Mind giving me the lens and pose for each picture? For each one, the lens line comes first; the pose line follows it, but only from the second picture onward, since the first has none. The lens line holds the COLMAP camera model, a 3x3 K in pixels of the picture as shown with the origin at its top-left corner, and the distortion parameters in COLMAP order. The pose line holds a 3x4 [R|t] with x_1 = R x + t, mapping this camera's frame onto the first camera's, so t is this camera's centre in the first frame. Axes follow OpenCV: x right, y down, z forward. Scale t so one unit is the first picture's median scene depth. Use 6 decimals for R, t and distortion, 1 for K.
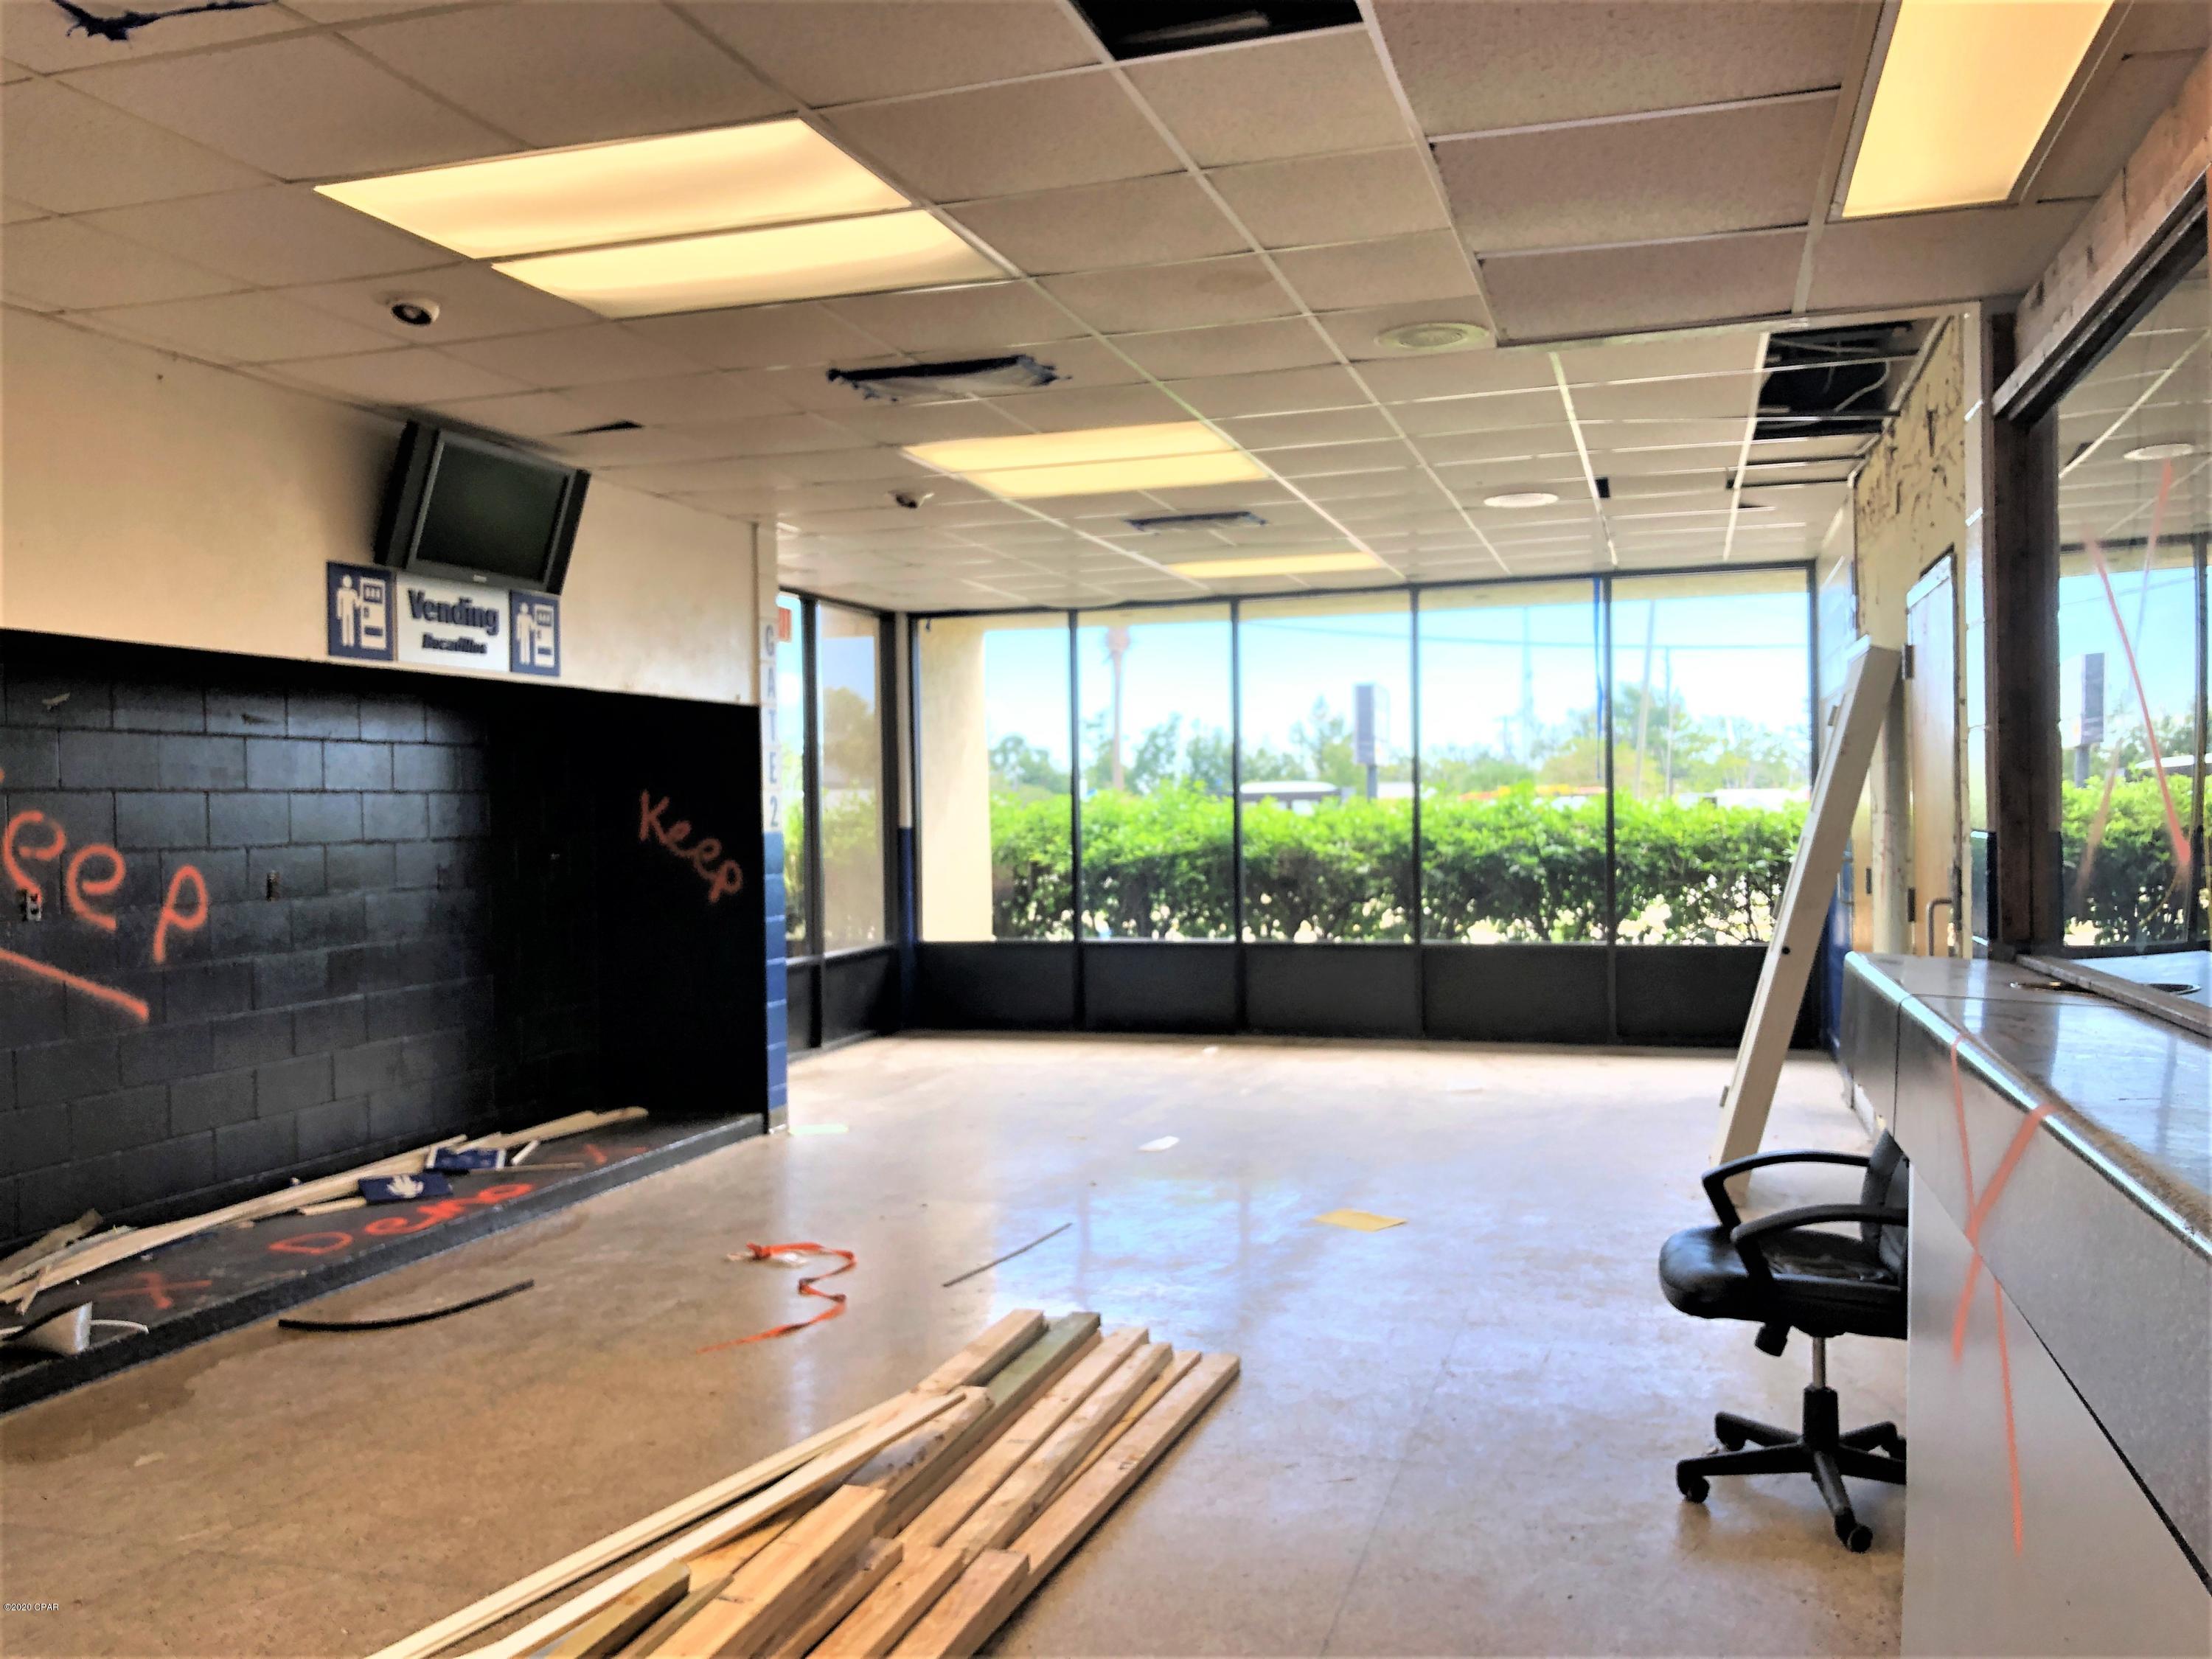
lens RADIAL K [[1776.8, 0, 1106.0], [0, 1776.8, 829.5], [0, 0, 1]] dist [0.068928, -0.123126]
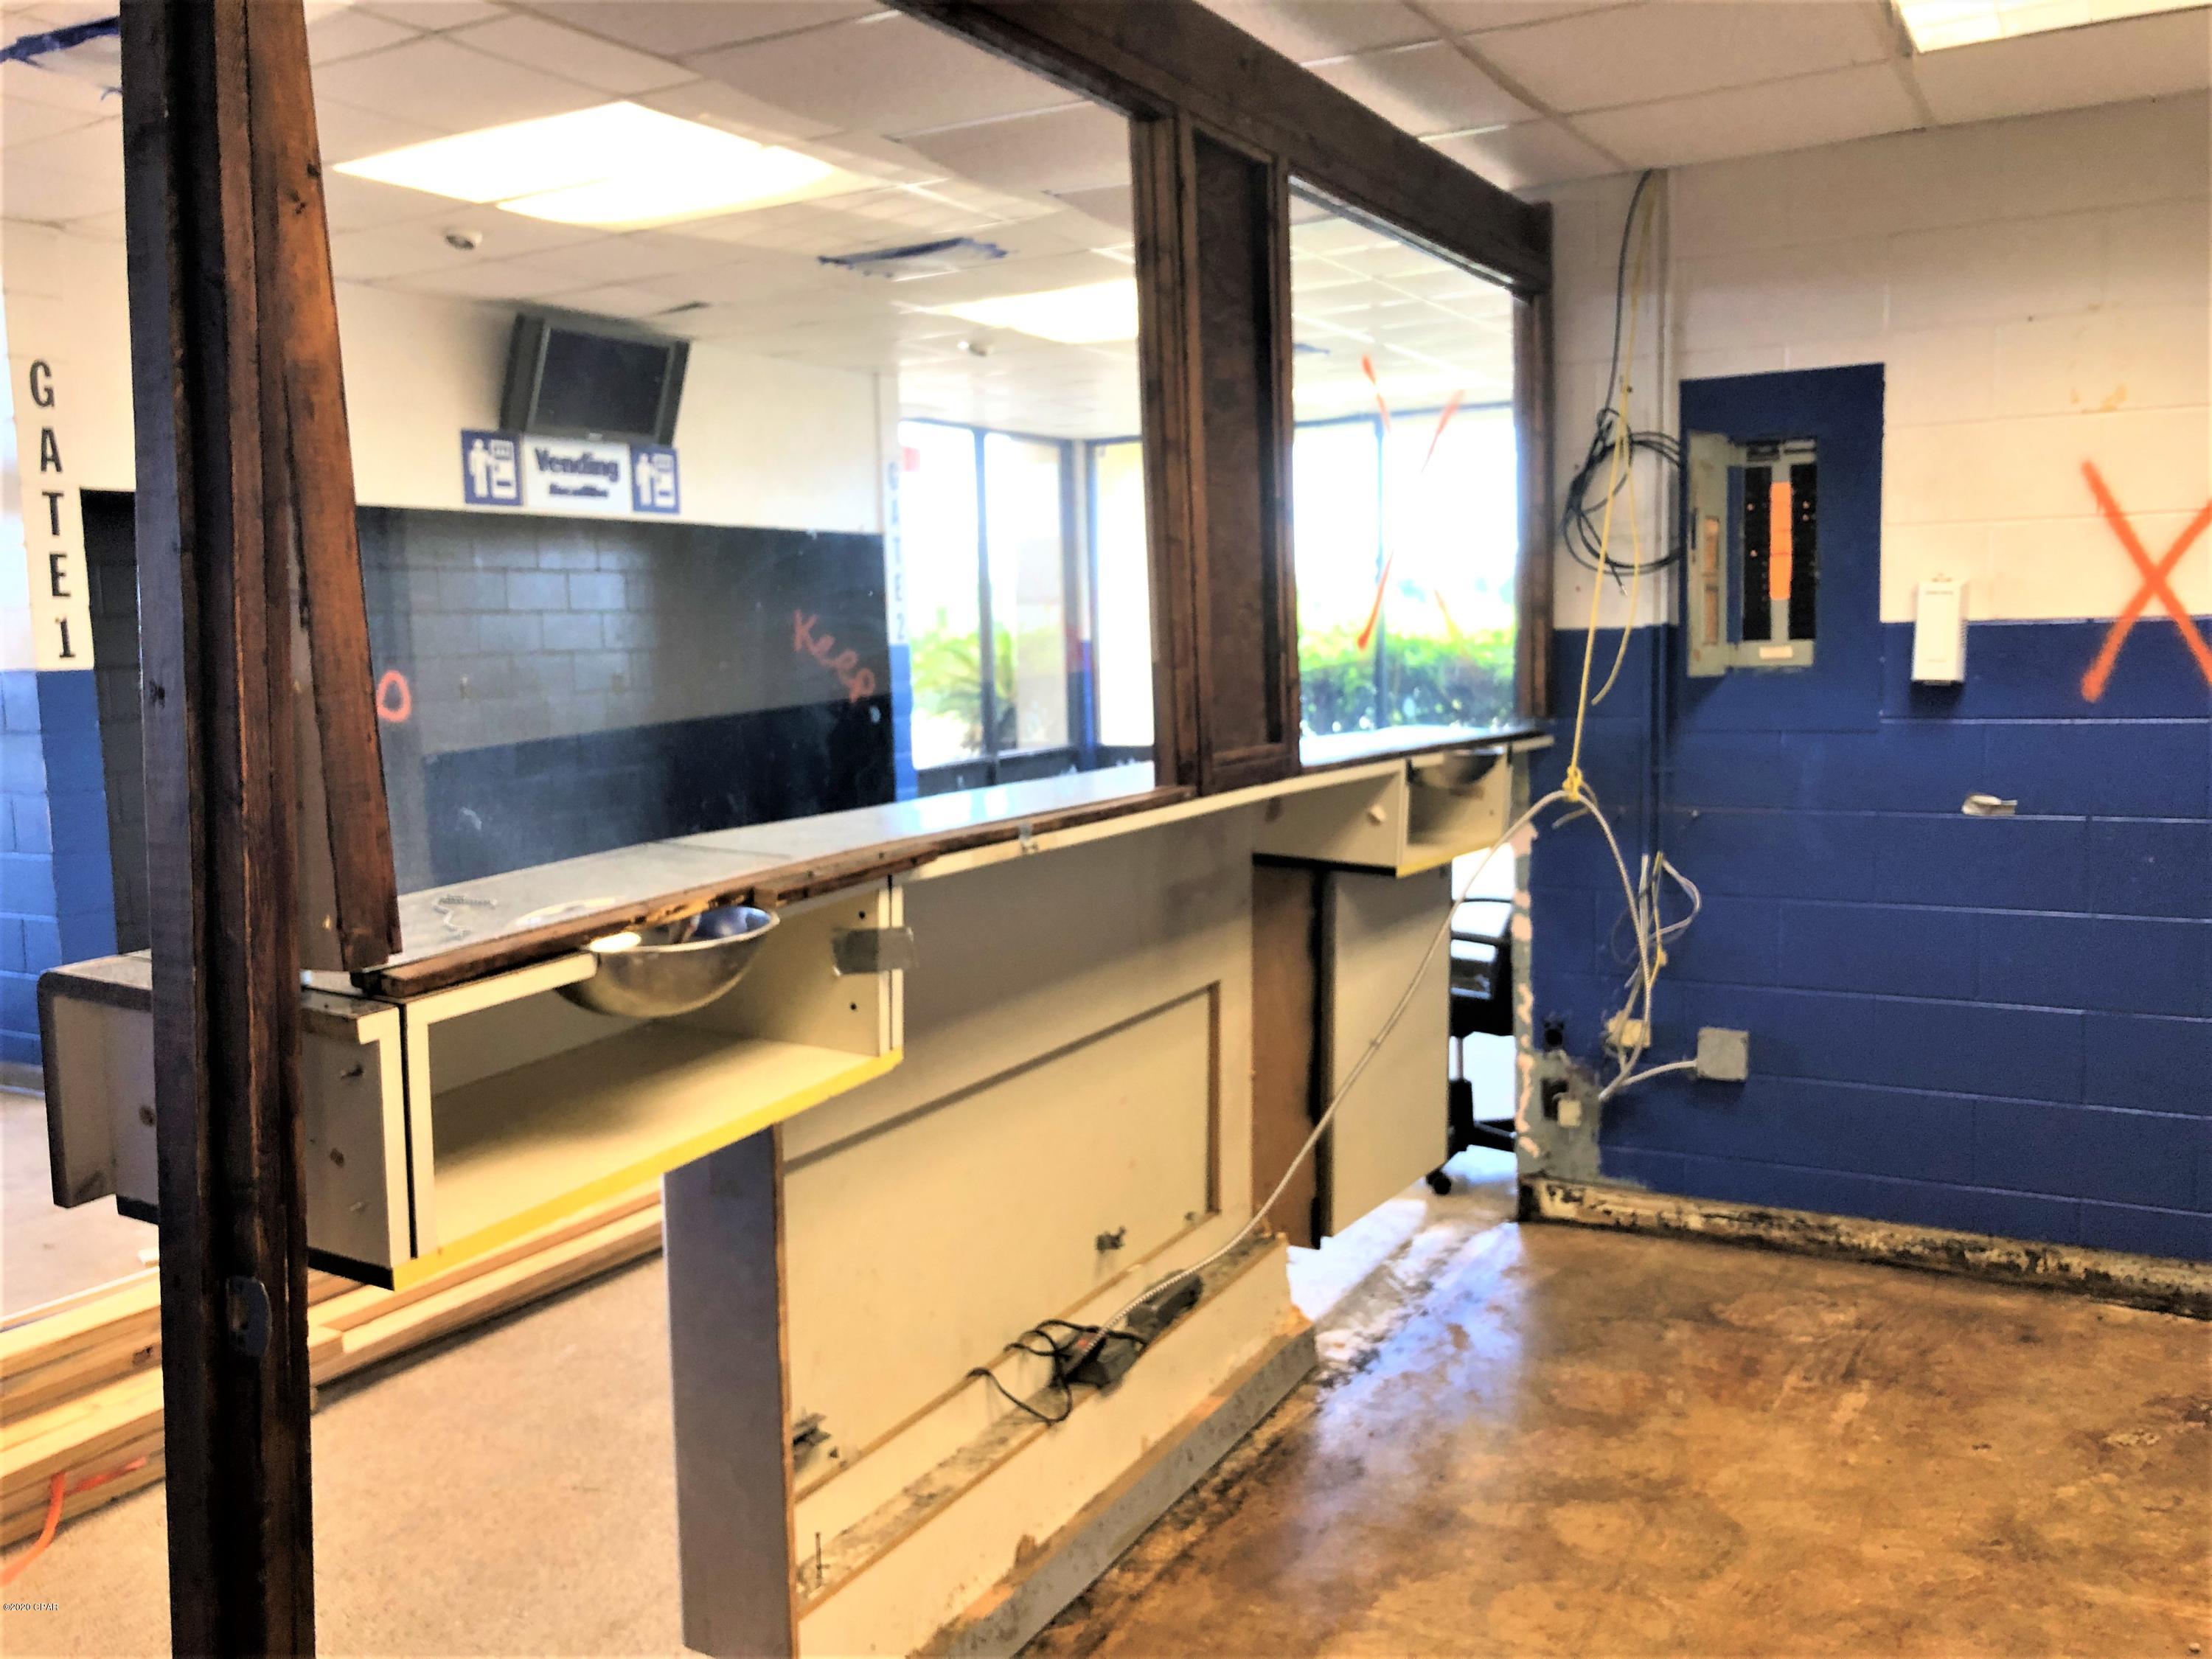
lens RADIAL K [[1776.8, 0, 1106.0], [0, 1776.8, 829.5], [0, 0, 1]] dist [0.068928, -0.123126]
pose [[0.980038, 0.012494, -0.198416, 0.230706], [0.008031, 0.994721, 0.102302, 0.005748], [0.198647, -0.101853, 0.974764, -0.151956]]
